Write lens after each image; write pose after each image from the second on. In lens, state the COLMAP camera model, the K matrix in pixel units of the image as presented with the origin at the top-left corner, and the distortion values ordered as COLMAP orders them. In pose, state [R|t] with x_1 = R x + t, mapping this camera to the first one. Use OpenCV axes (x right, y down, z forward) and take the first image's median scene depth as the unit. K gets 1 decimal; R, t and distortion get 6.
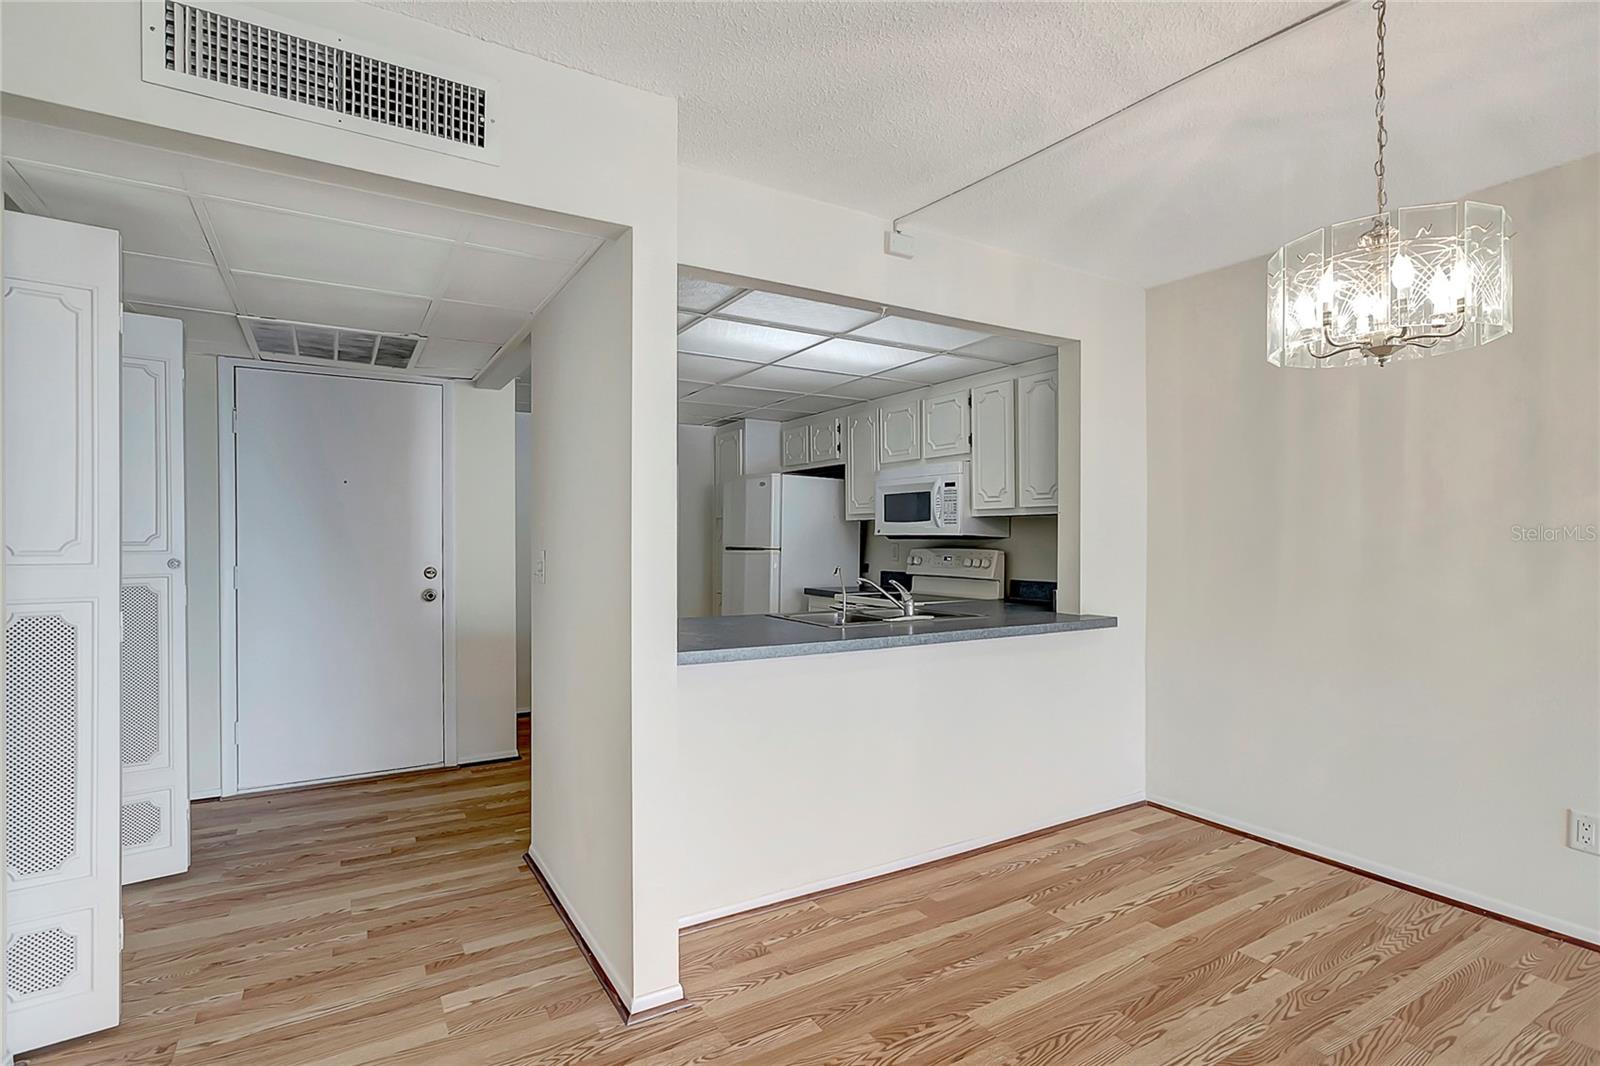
lens RADIAL K [[790.7, 0, 790.2], [0, 790.7, 538.8], [0, 0, 1]] dist [-0.000756, -0.000028]
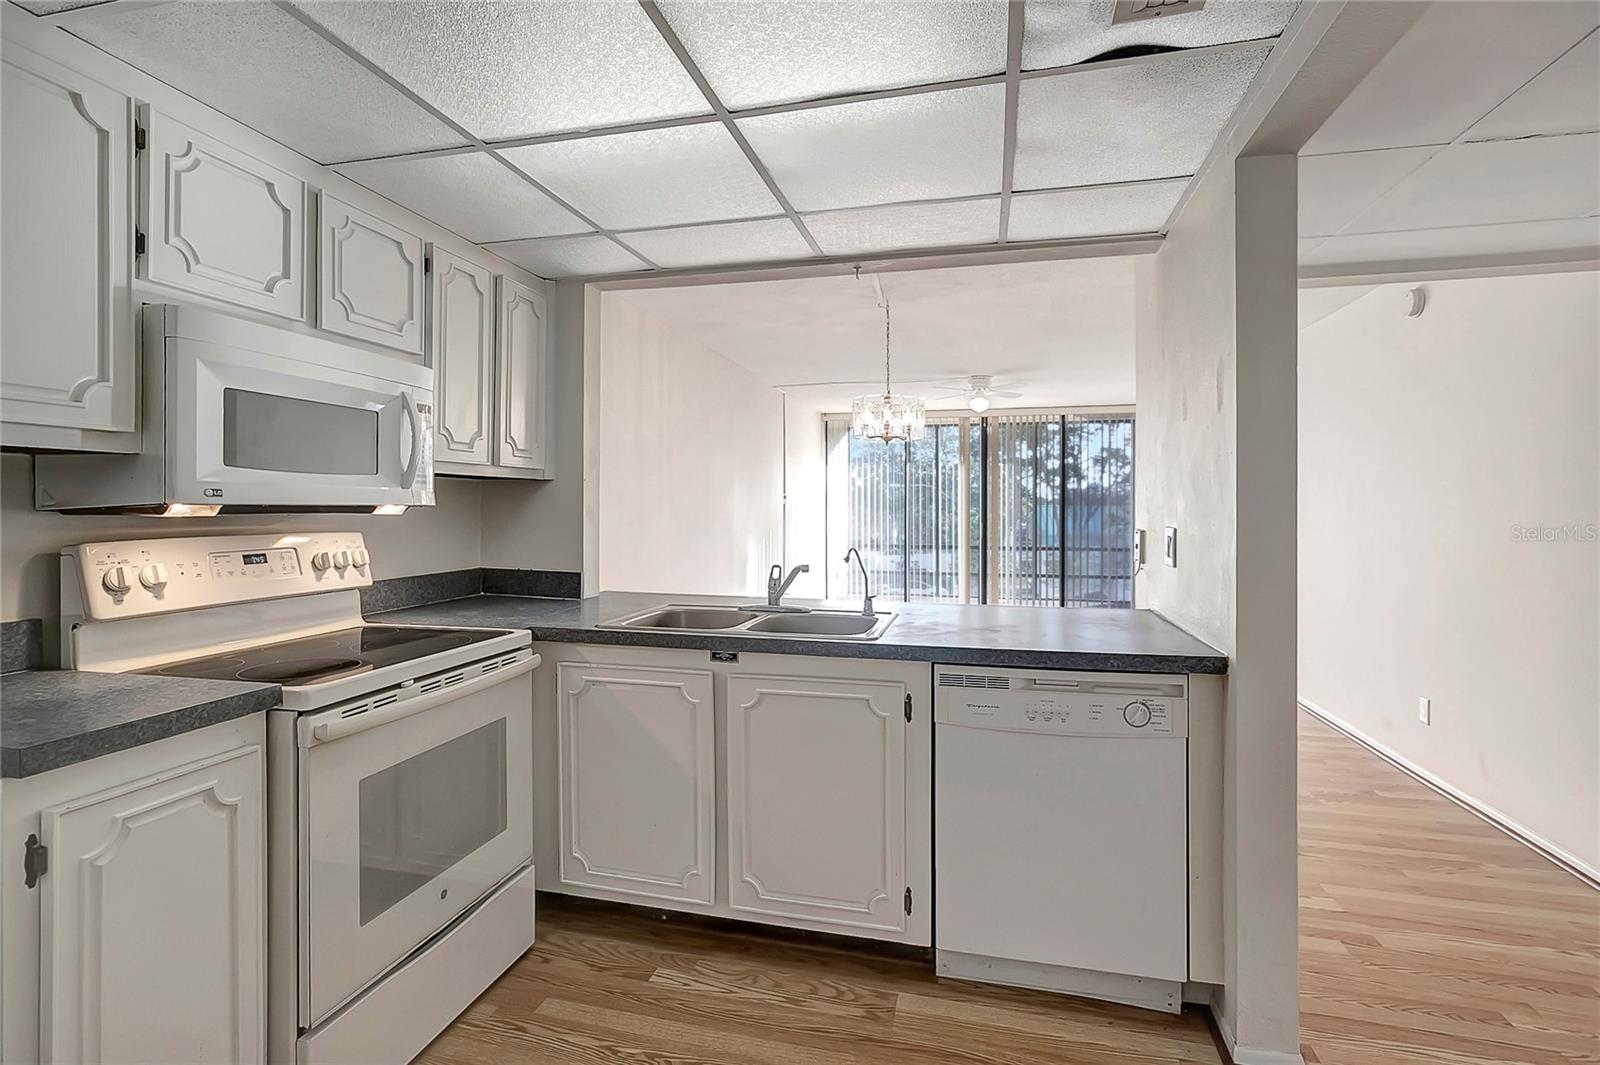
lens RADIAL K [[776.9, 0, 790.8], [0, 776.9, 506.9], [0, 0, 1]] dist [-0.032894, 0.020586]
pose [[-0.719176, -0.002919, 0.694822, -0.327473], [-0.002469, 0.999996, 0.001646, -0.005428], [-0.694824, -0.000532, -0.719180, 1.204946]]
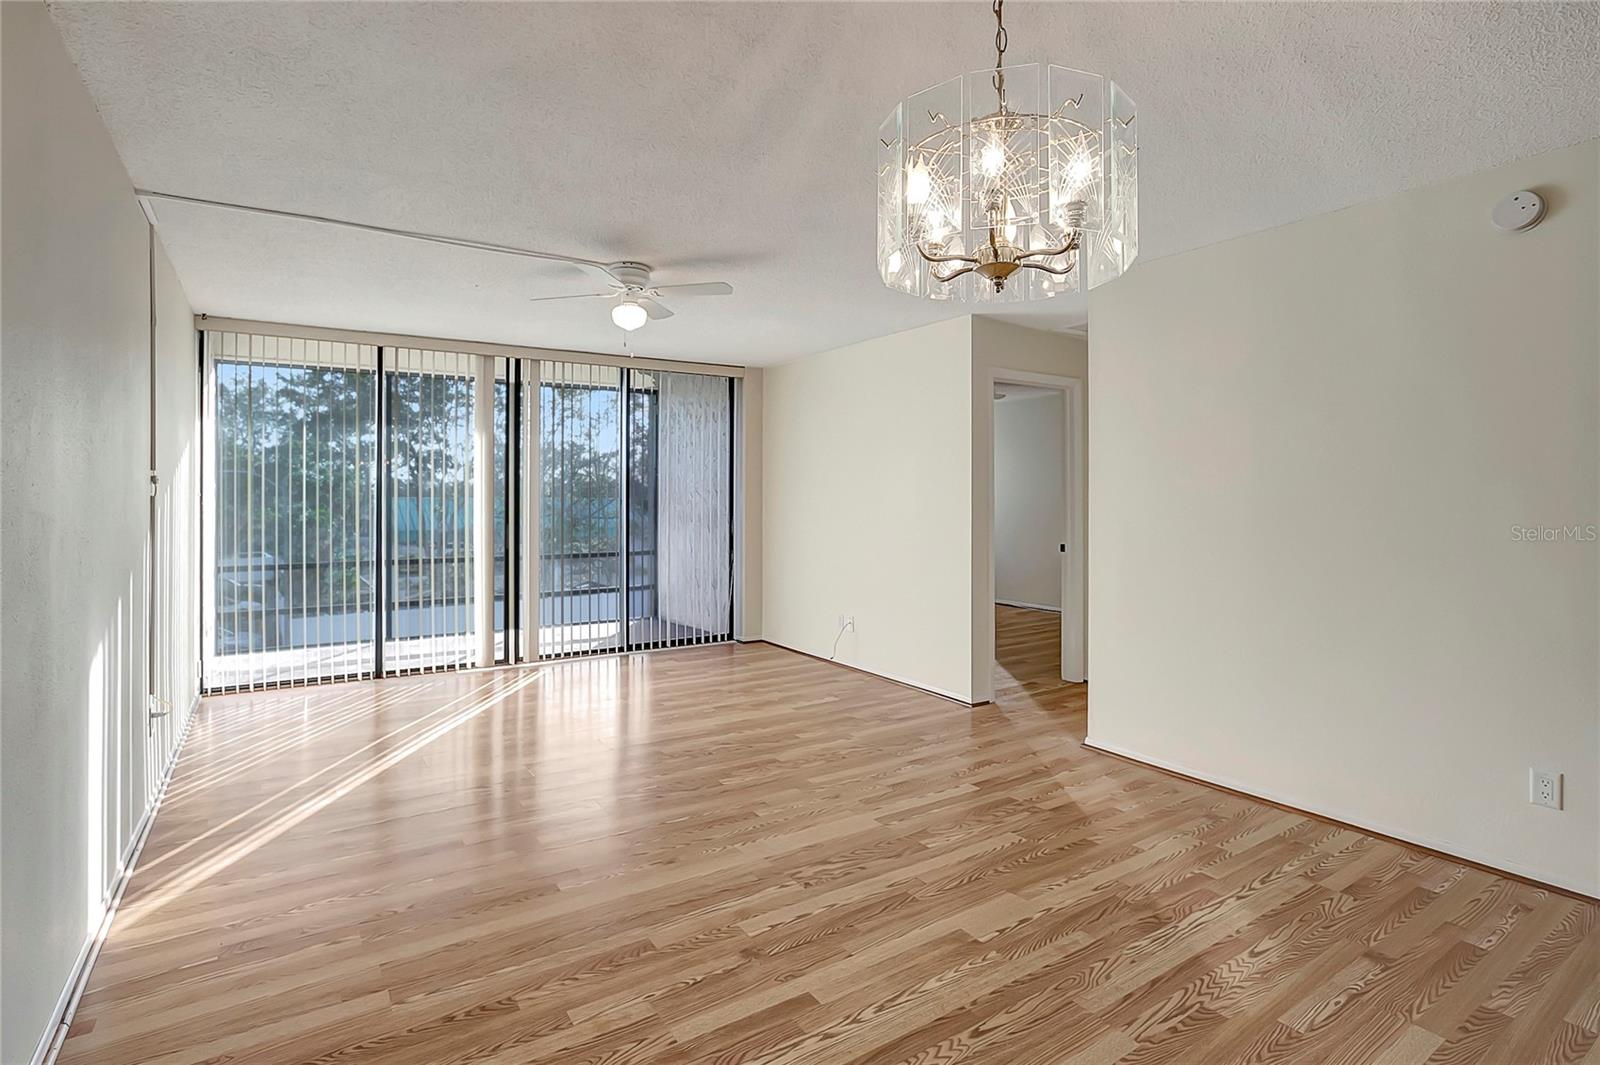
lens RADIAL K [[776.9, 0, 790.8], [0, 776.9, 506.9], [0, 0, 1]] dist [-0.032894, 0.020586]
pose [[-0.998232, -0.000210, -0.059439, 0.381112], [-0.000918, 0.999929, 0.011880, -0.008075], [0.059432, 0.011914, -0.998161, 0.673833]]
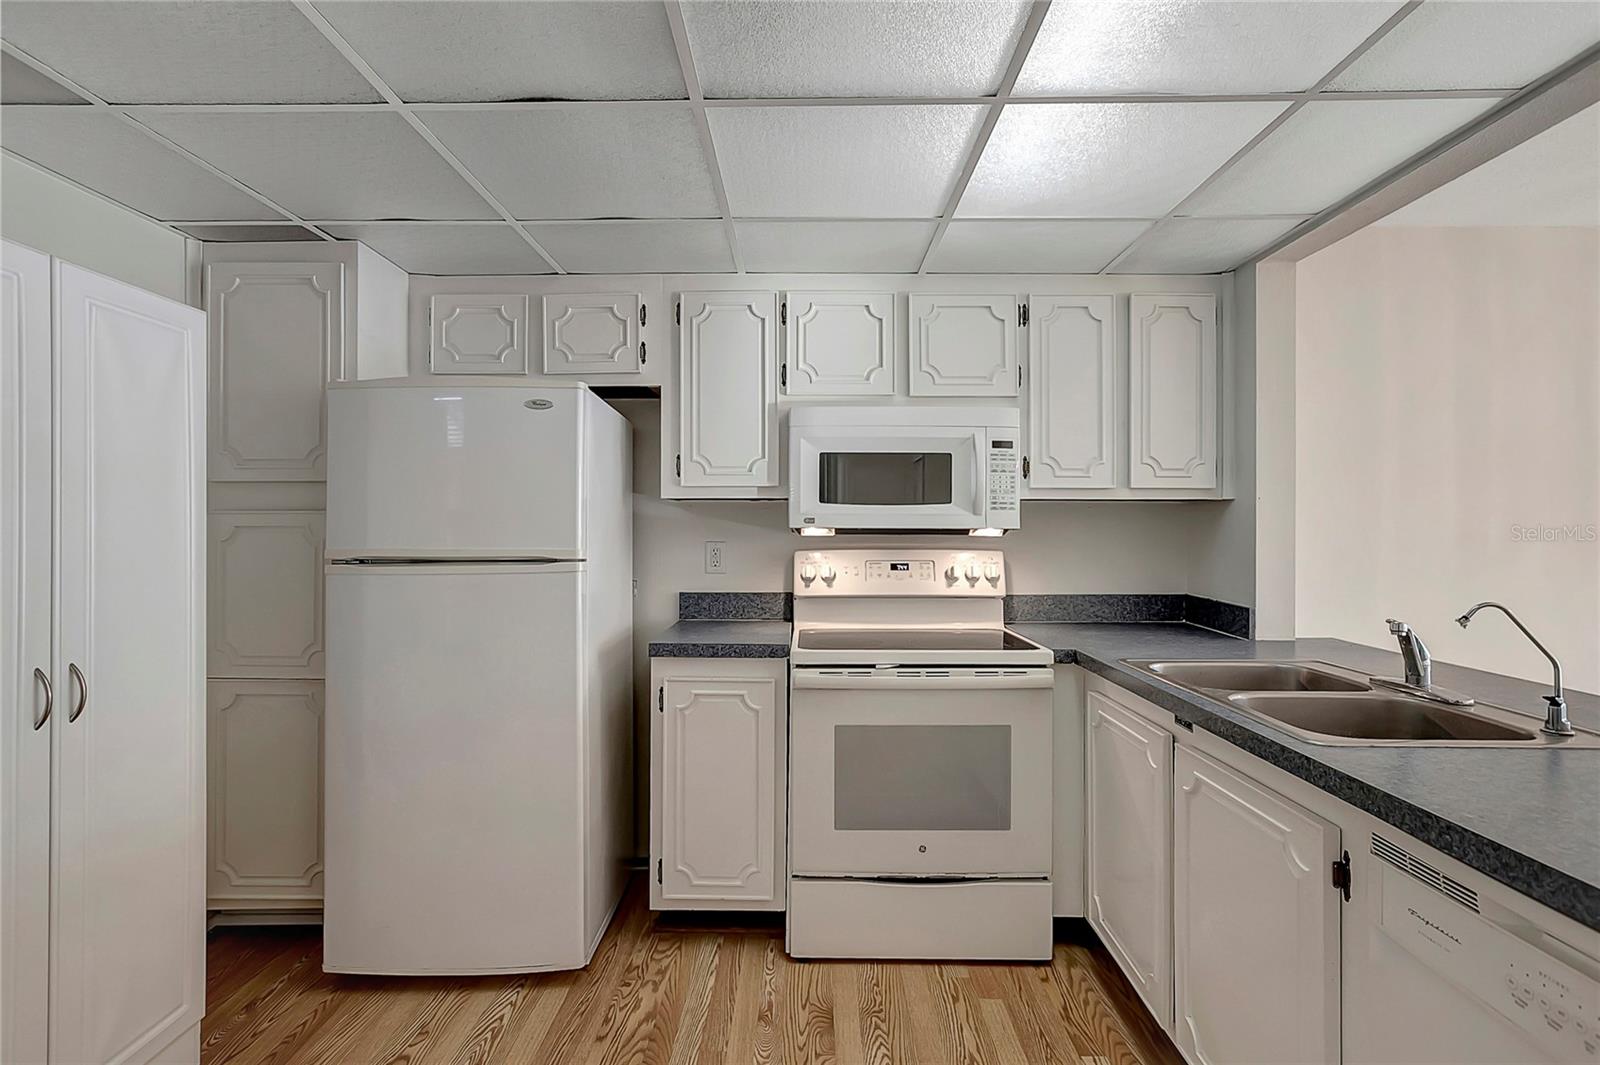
lens RADIAL K [[779.0, 0, 795.4], [0, 779.0, 524.5], [0, 0, 1]] dist [-0.030889, 0.014467]
pose [[0.509052, 0.003894, 0.860727, -0.385775], [-0.000883, 0.999992, -0.004002, -0.005661], [-0.860735, 0.001277, 0.509051, 0.841256]]
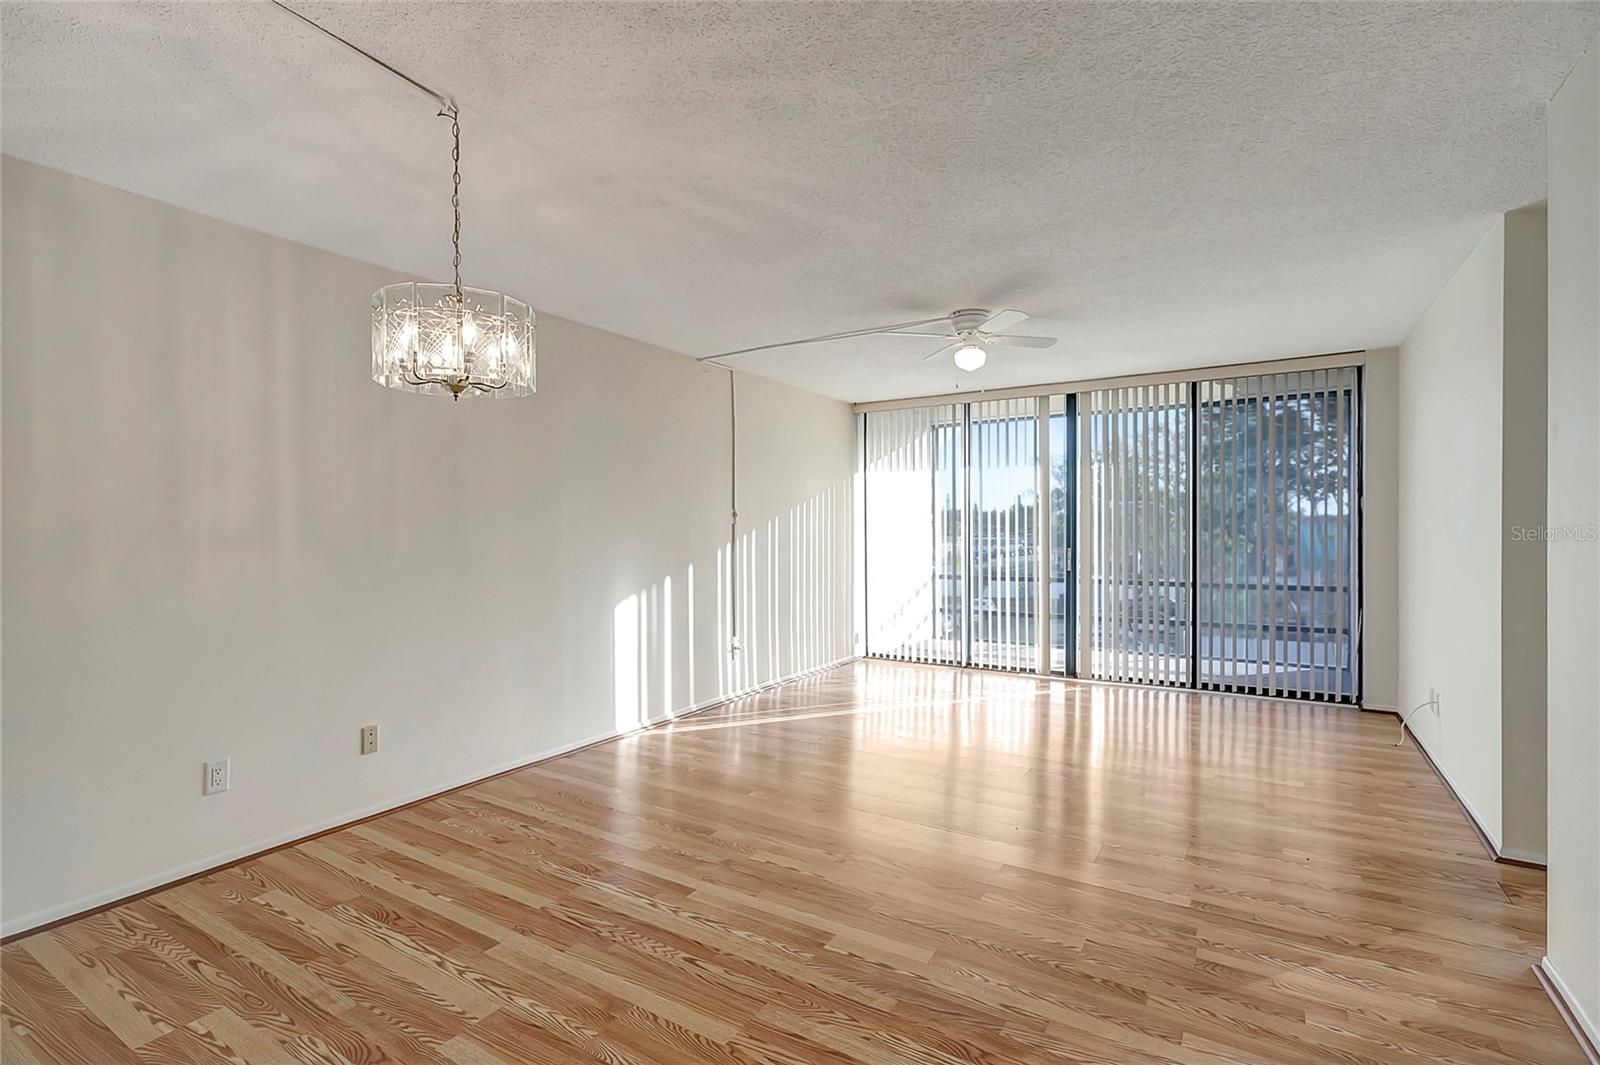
lens RADIAL K [[766.2, 0, 793.7], [0, 766.2, 536.8], [0, 0, 1]] dist [-0.033222, 0.022970]
pose [[-0.472975, -0.008344, 0.881037, -0.241577], [0.005392, 0.999909, 0.012364, -0.002665], [-0.881060, 0.010598, -0.472887, 0.431348]]
